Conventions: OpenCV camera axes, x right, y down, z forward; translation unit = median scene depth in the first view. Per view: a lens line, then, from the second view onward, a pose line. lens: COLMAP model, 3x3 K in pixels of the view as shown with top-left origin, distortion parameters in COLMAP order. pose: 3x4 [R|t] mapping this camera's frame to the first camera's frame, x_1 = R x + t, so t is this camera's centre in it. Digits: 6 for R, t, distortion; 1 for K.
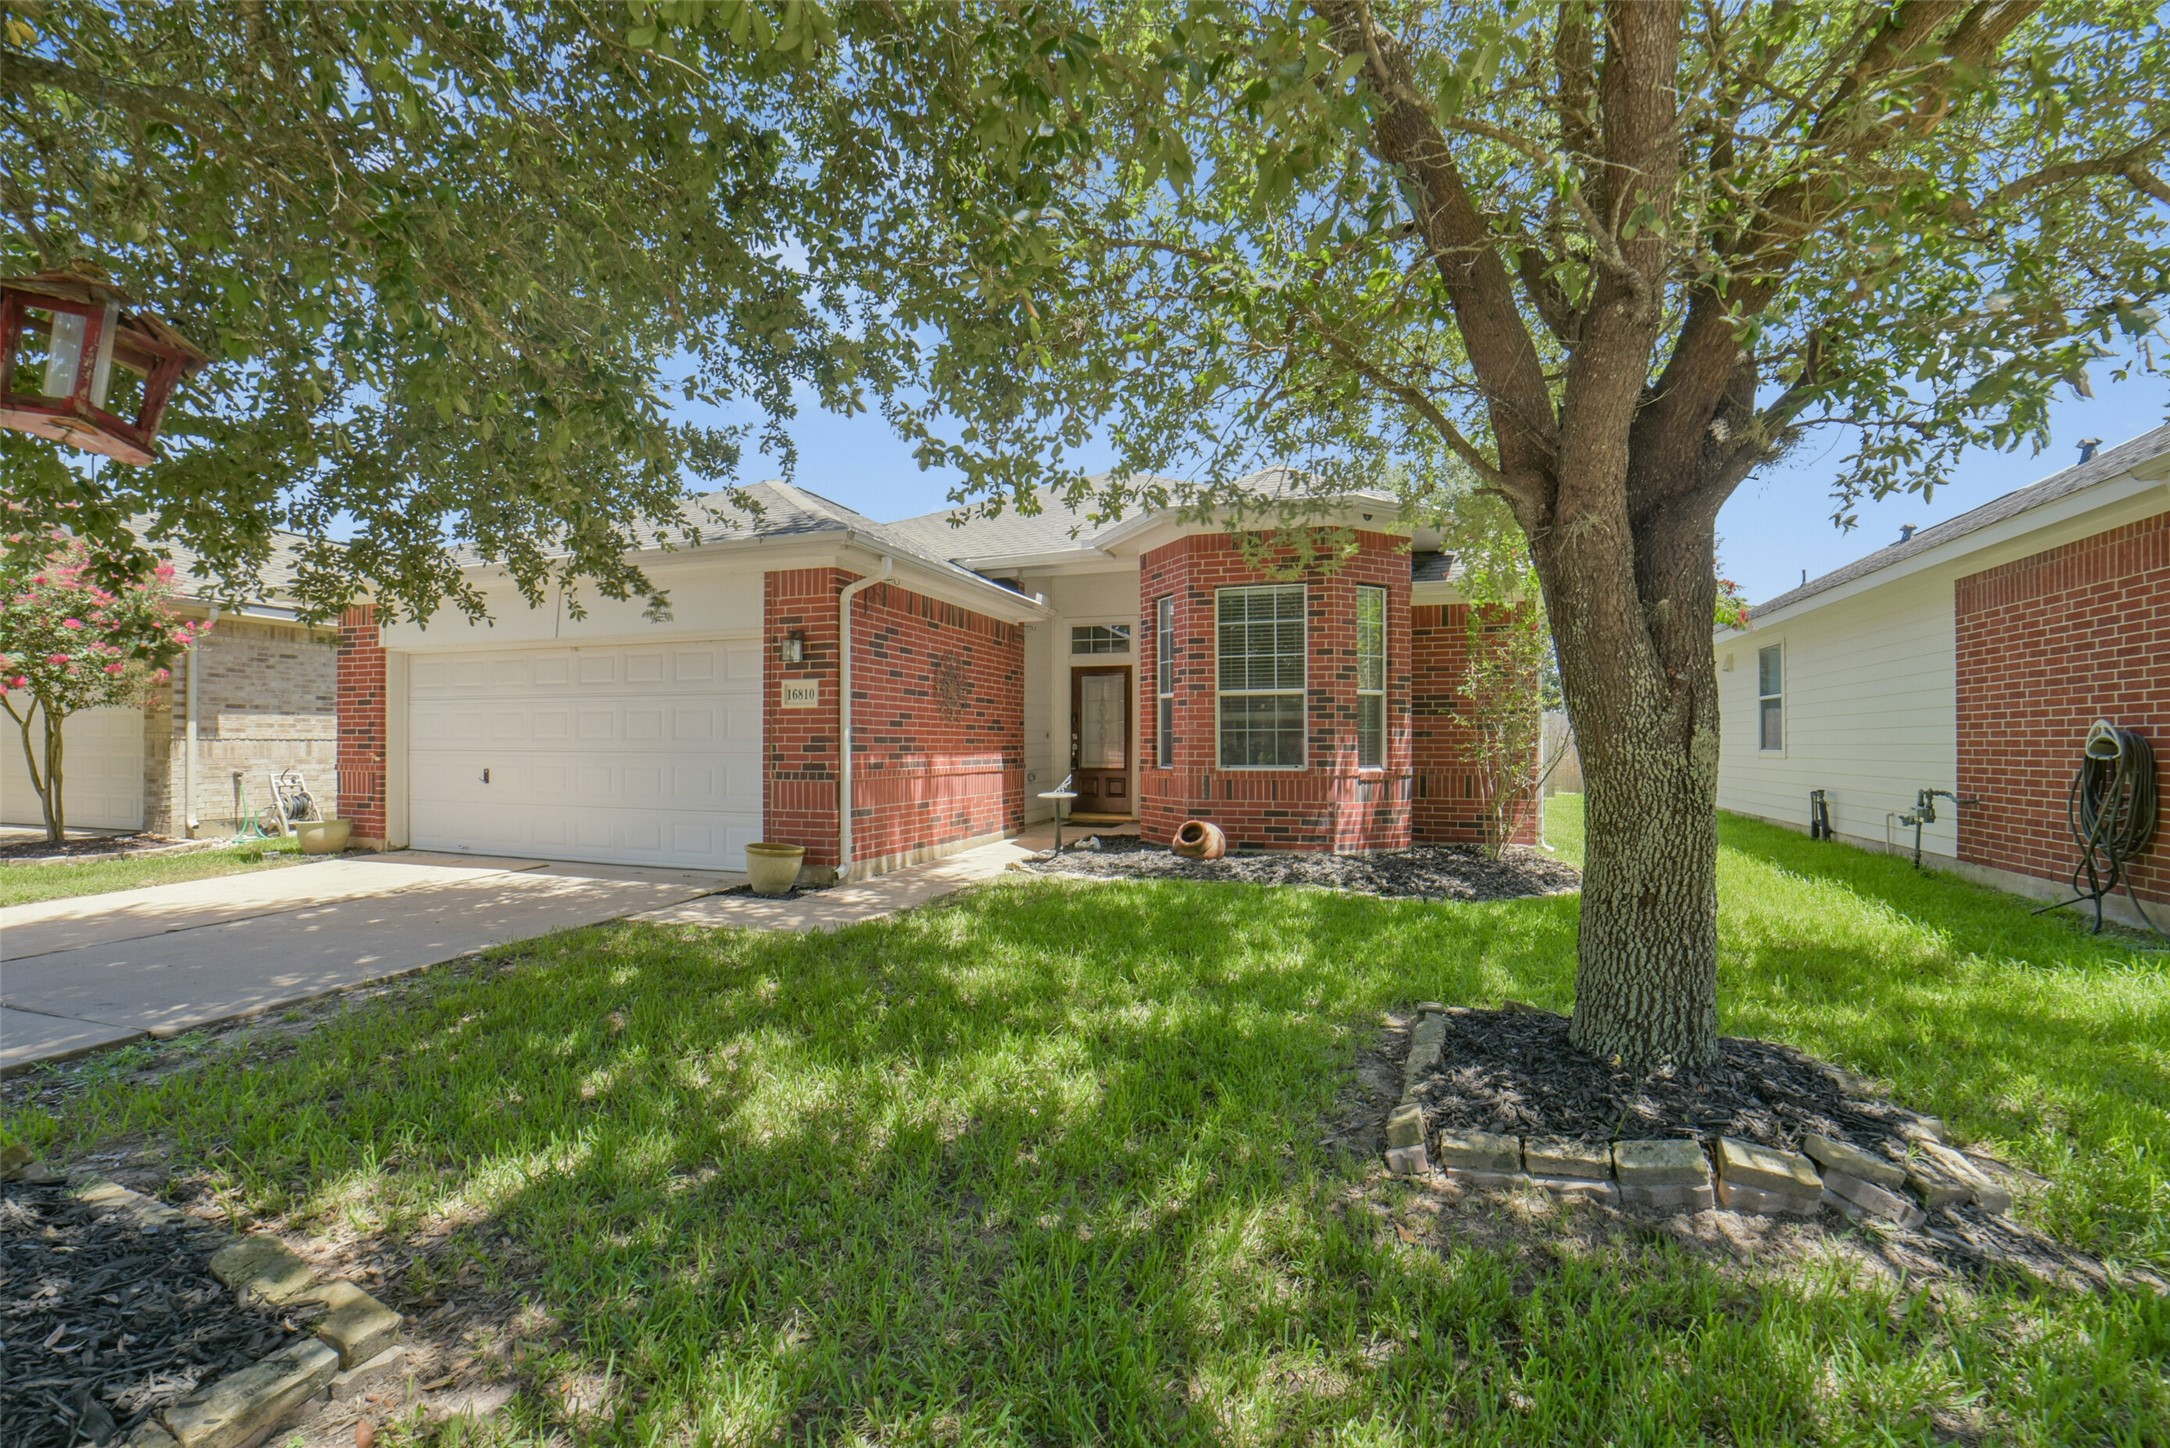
lens RADIAL K [[846.7, 0, 1091.0], [0, 846.7, 720.8], [0, 0, 1]] dist [-0.031545, 0.009511]
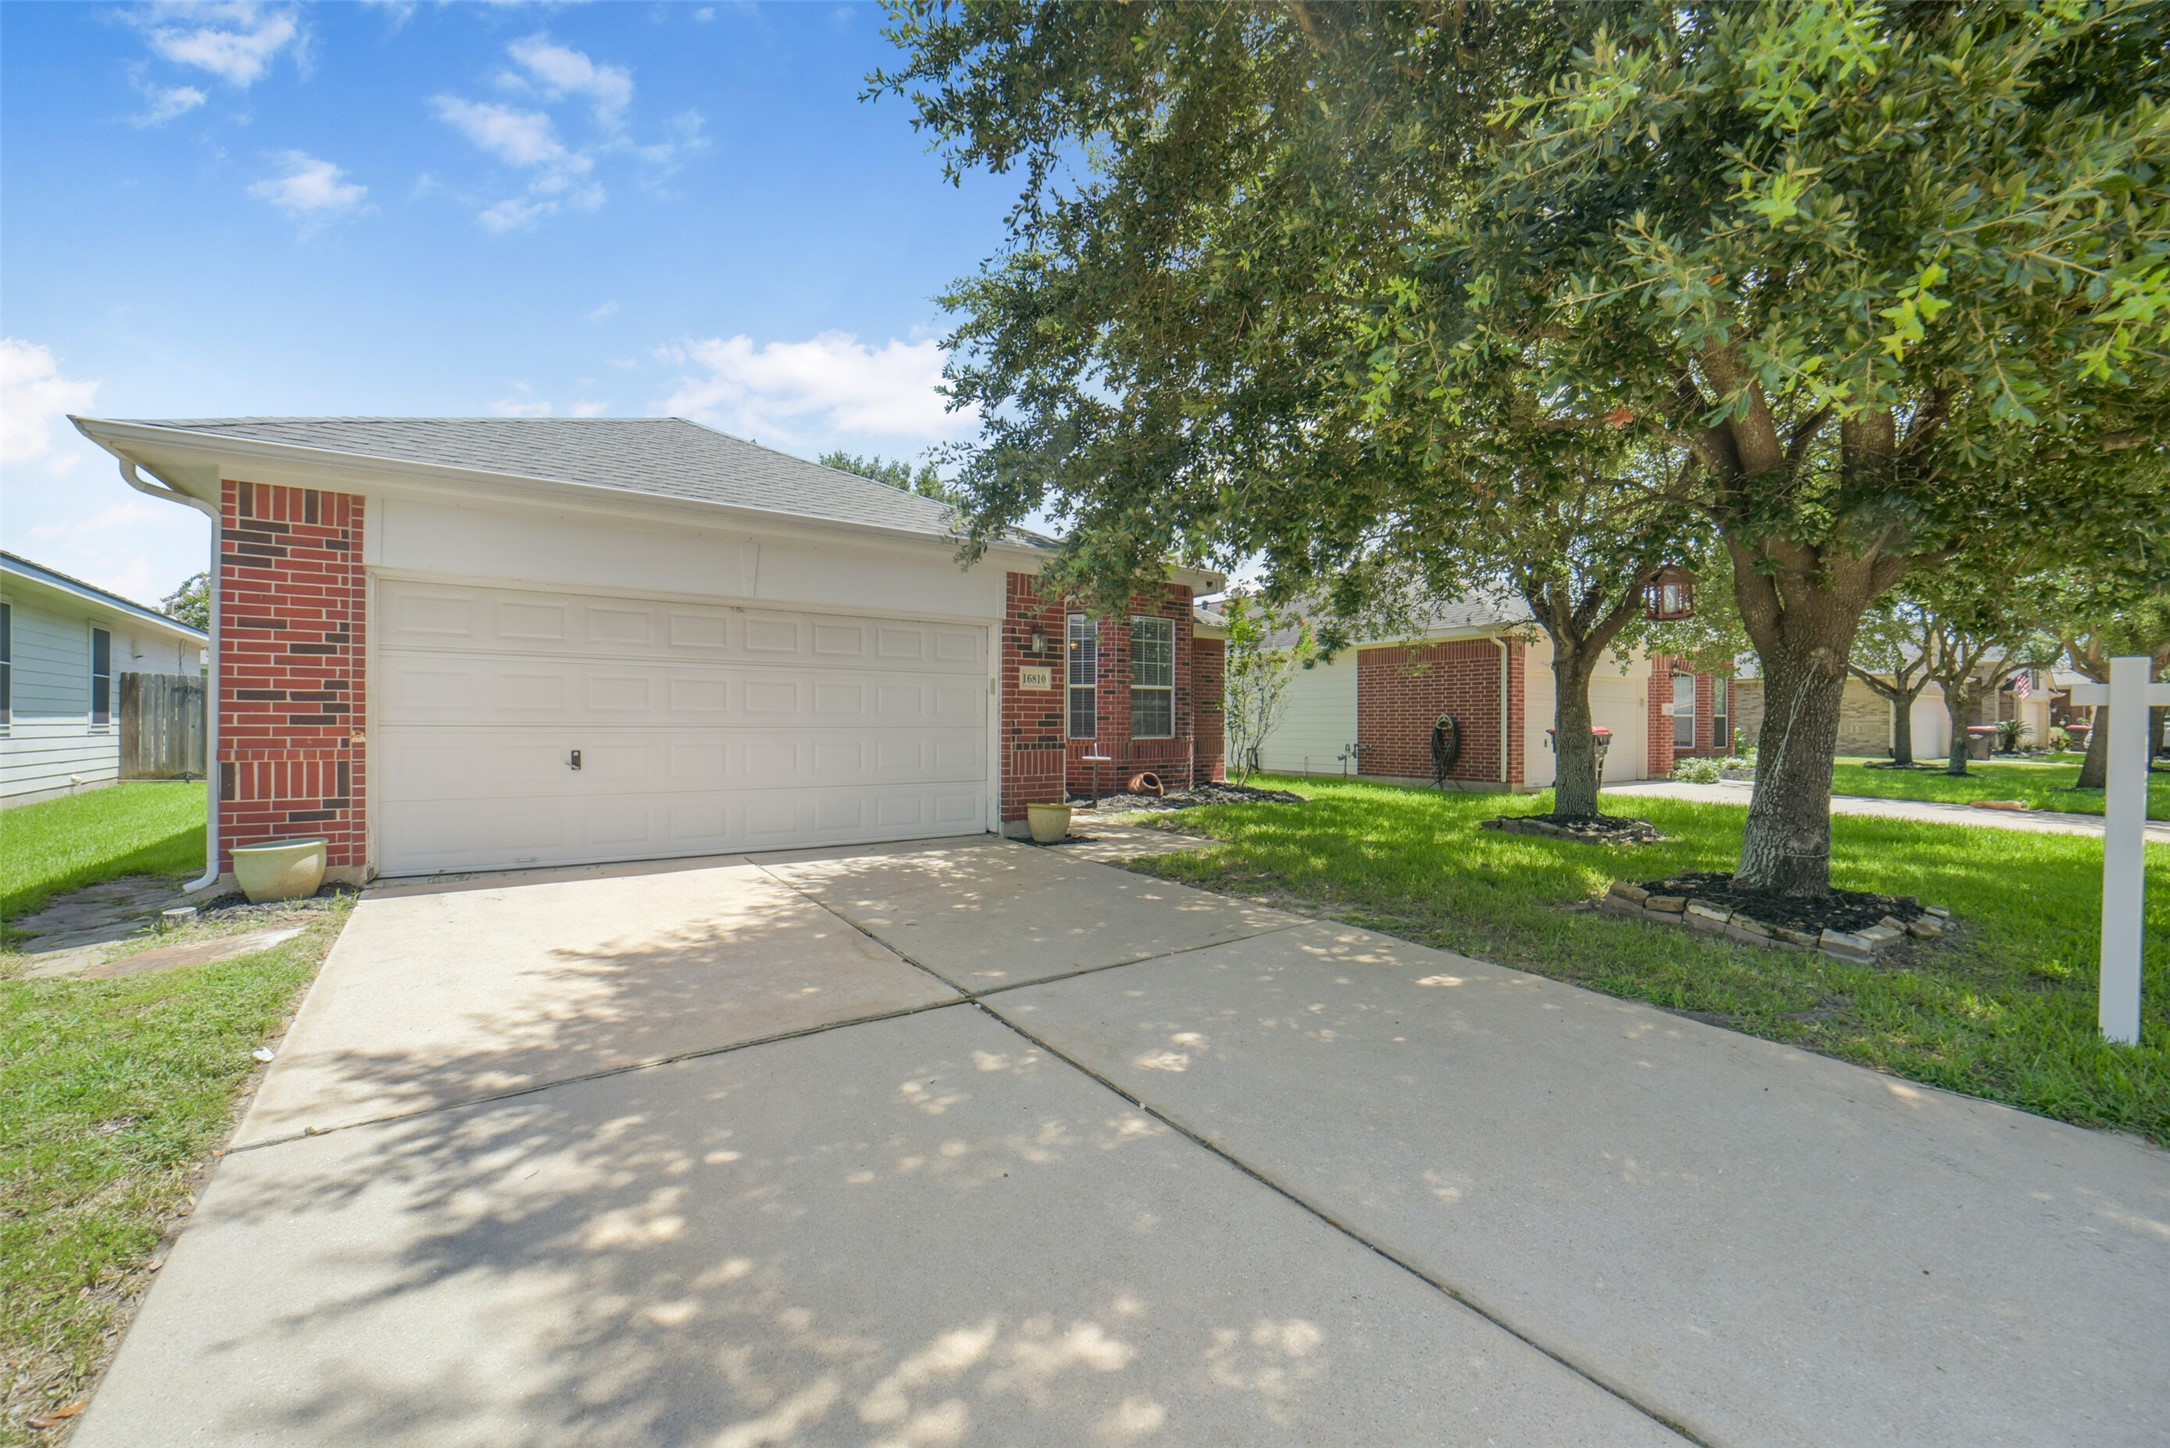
lens RADIAL K [[867.8, 0, 1095.4], [0, 867.8, 690.0], [0, 0, 1]] dist [-0.039438, 0.010400]
pose [[0.588755, 0.032981, 0.807638, -1.131086], [-0.024145, 0.999439, -0.023212, 0.009827], [-0.807951, -0.005834, 0.589221, 0.174987]]
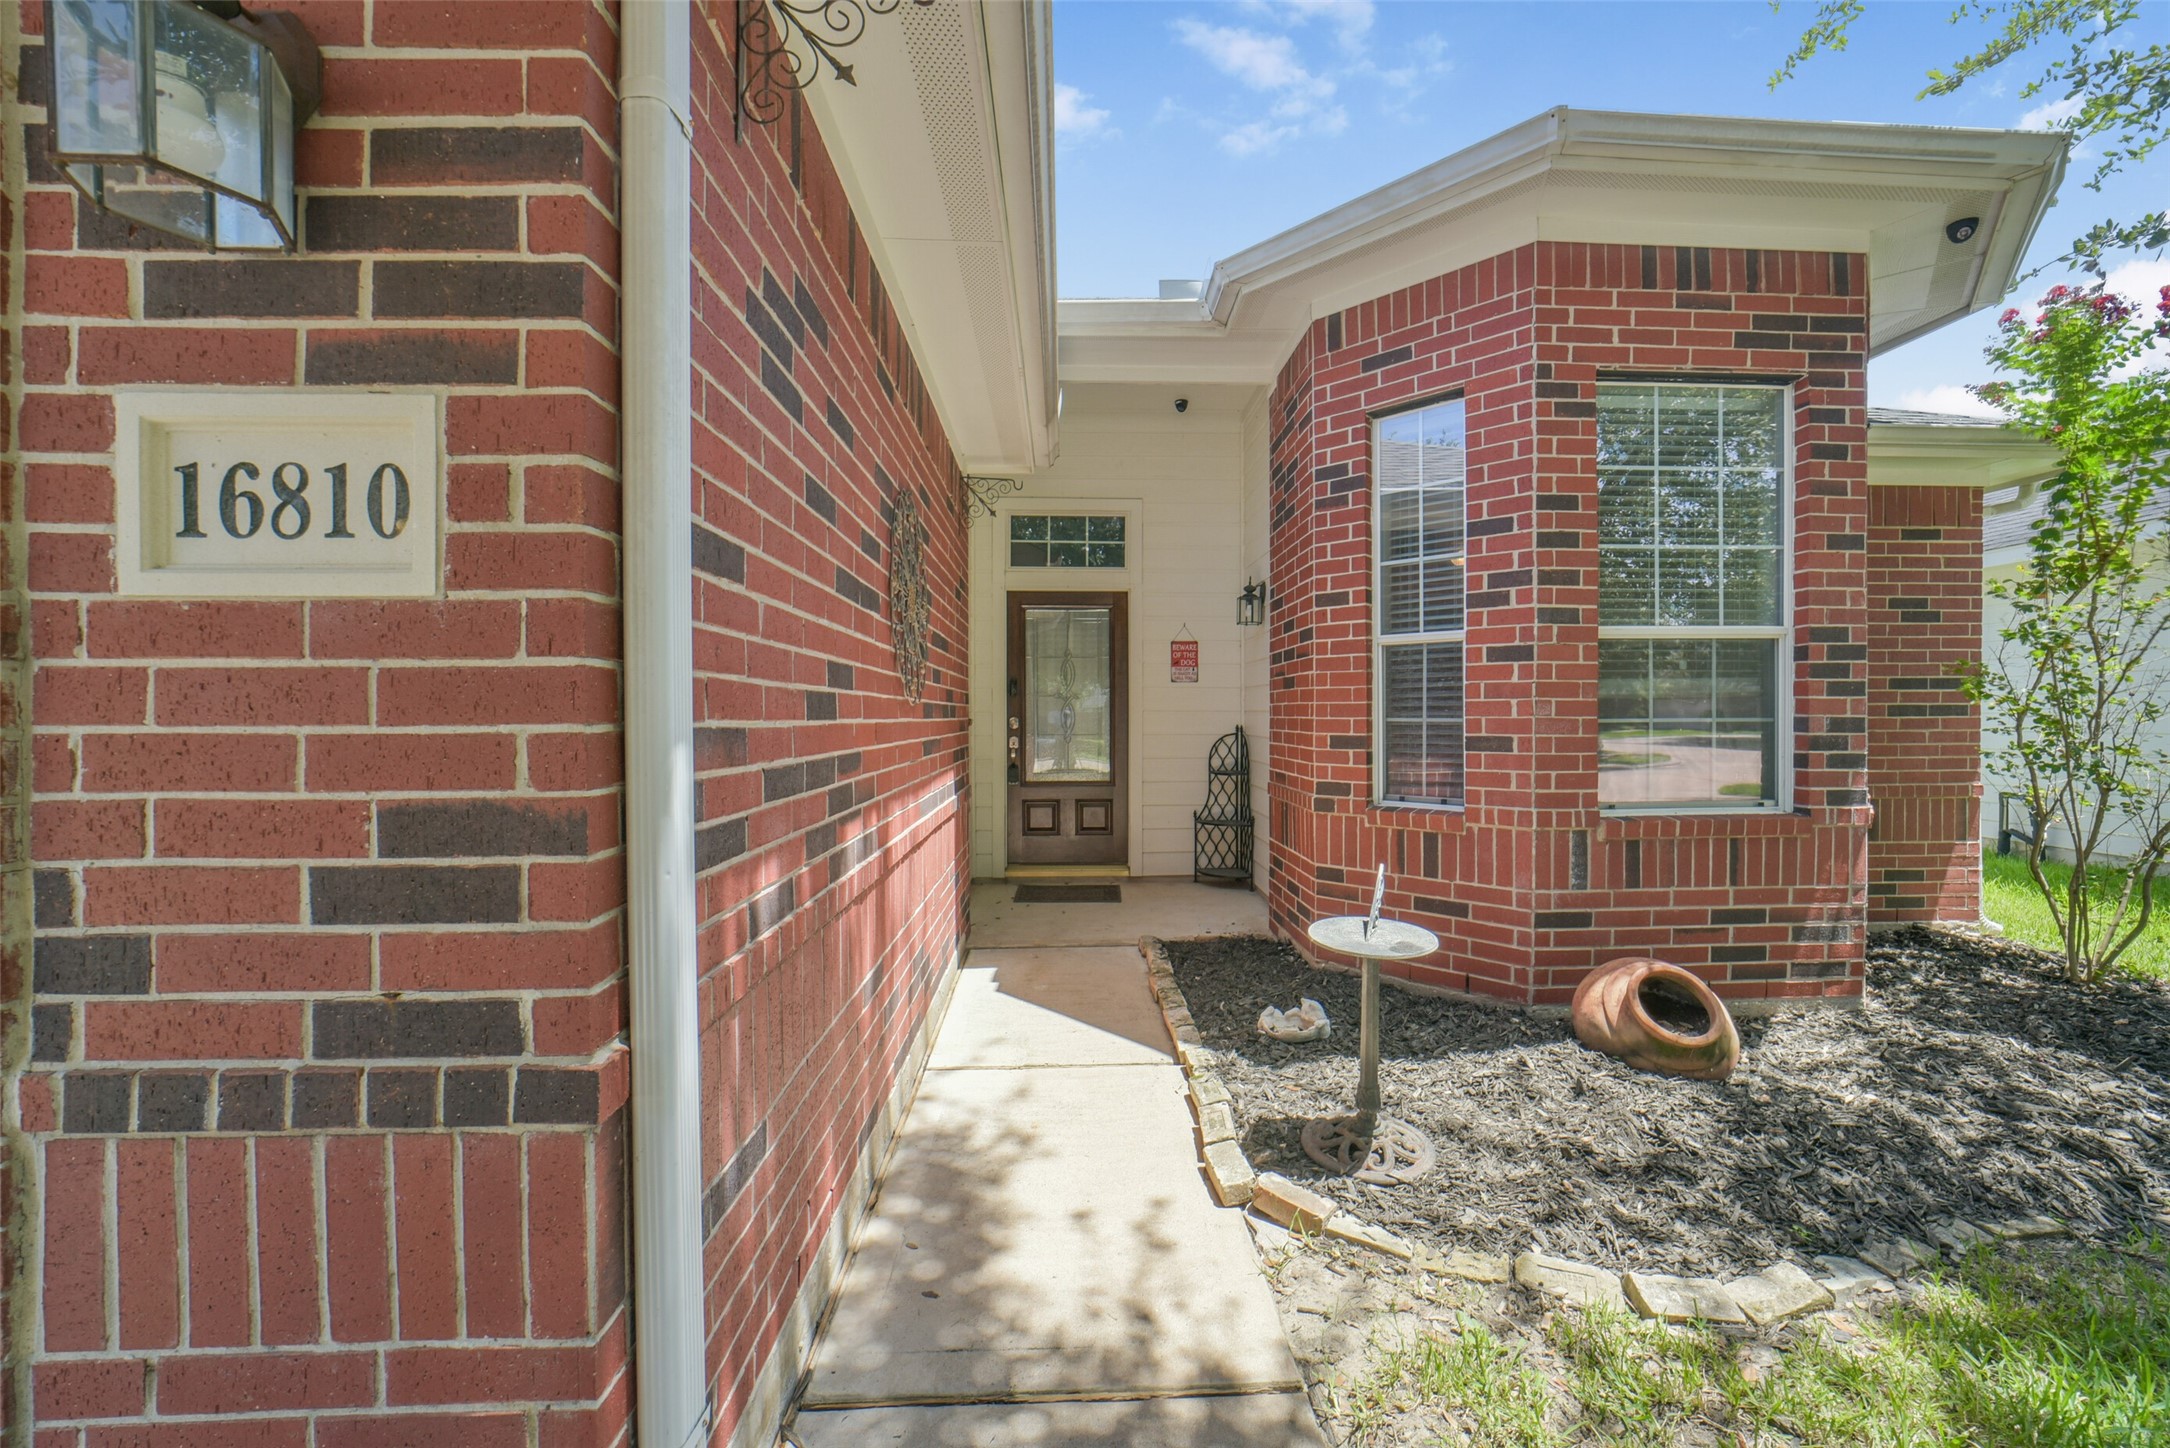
lens RADIAL K [[846.7, 0, 1091.0], [0, 846.7, 720.8], [0, 0, 1]] dist [-0.031545, 0.009511]
pose [[0.938177, -0.003806, 0.346135, -0.235219], [-0.008265, 0.999408, 0.033390, -0.000971], [-0.346057, -0.034187, 0.937590, 0.724438]]
